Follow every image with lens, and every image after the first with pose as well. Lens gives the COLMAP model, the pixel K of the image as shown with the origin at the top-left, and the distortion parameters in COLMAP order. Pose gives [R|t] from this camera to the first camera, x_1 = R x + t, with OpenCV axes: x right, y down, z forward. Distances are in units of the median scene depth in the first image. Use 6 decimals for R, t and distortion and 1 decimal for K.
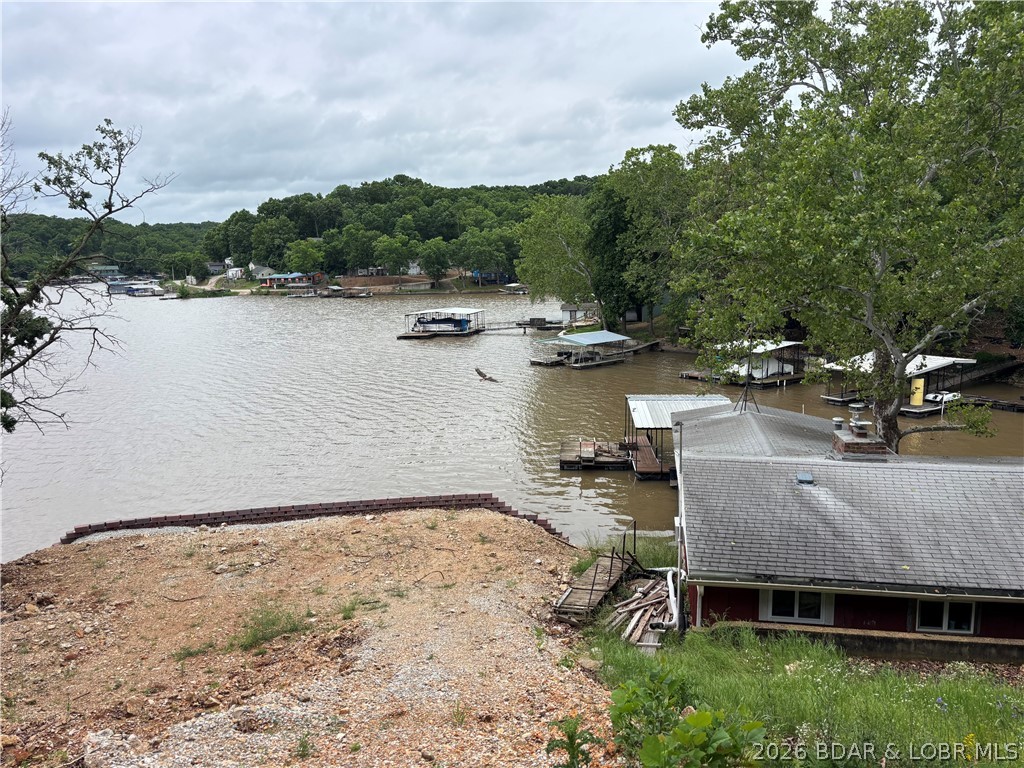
lens RADIAL K [[768.0, 0, 512.0], [0, 768.0, 384.0], [0, 0, 1]] dist [0.066418, -0.079424]
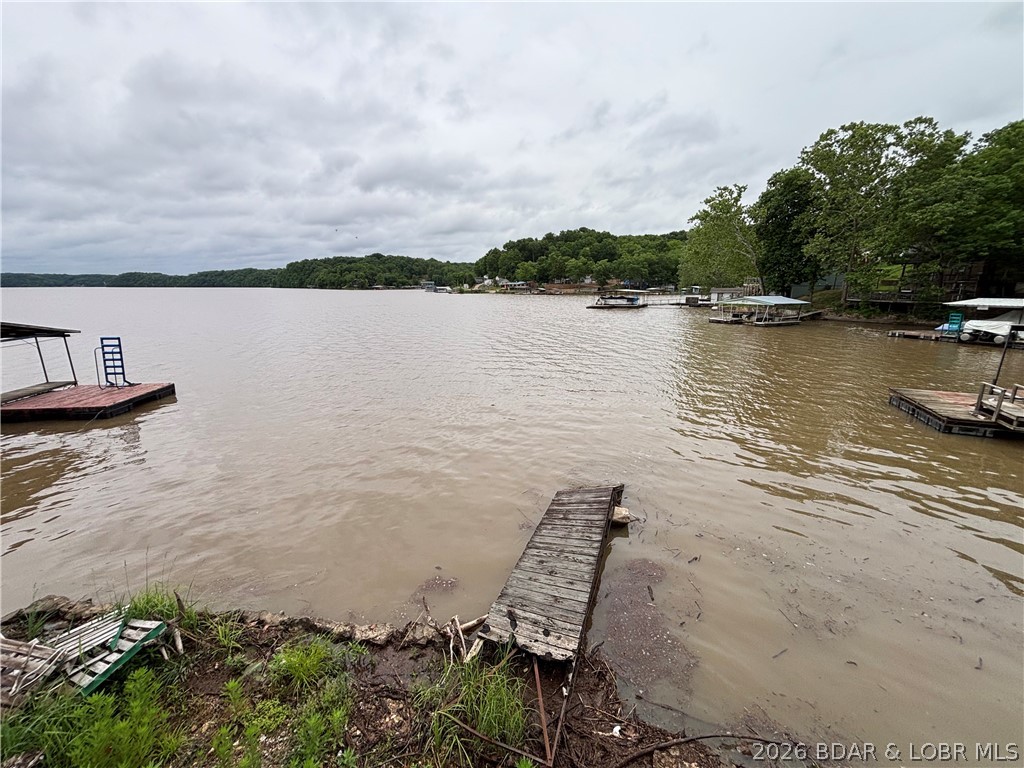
lens RADIAL K [[418.8, 0, 512.0], [0, 418.8, 384.0], [0, 0, 1]] dist [0.002712, 0.000064]
pose [[0.958140, 0.090684, -0.271560, -0.393682], [-0.069212, 0.993744, 0.087648, 0.159251], [0.277809, -0.065184, 0.958422, 1.412207]]
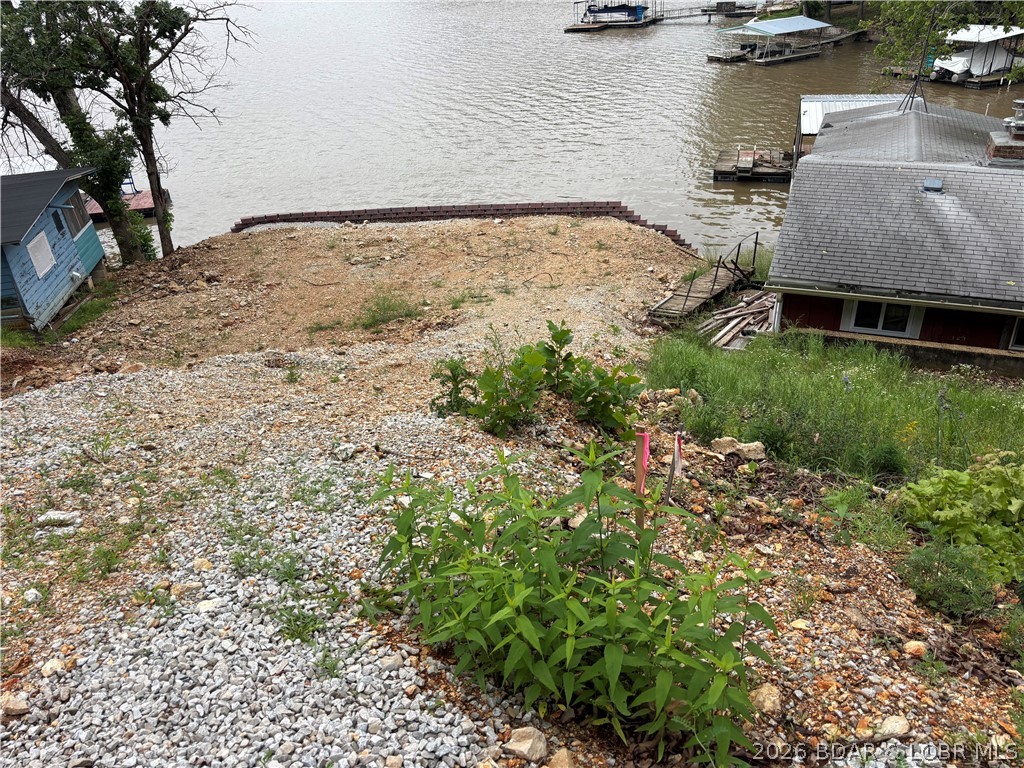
lens RADIAL K [[768.0, 0, 512.0], [0, 768.0, 384.0], [0, 0, 1]] dist [0.066418, -0.079424]
pose [[0.976313, 0.078217, -0.201731, 0.066261], [-0.000600, 0.933346, 0.358978, 0.008190], [0.216363, -0.350354, 0.911284, -0.008791]]
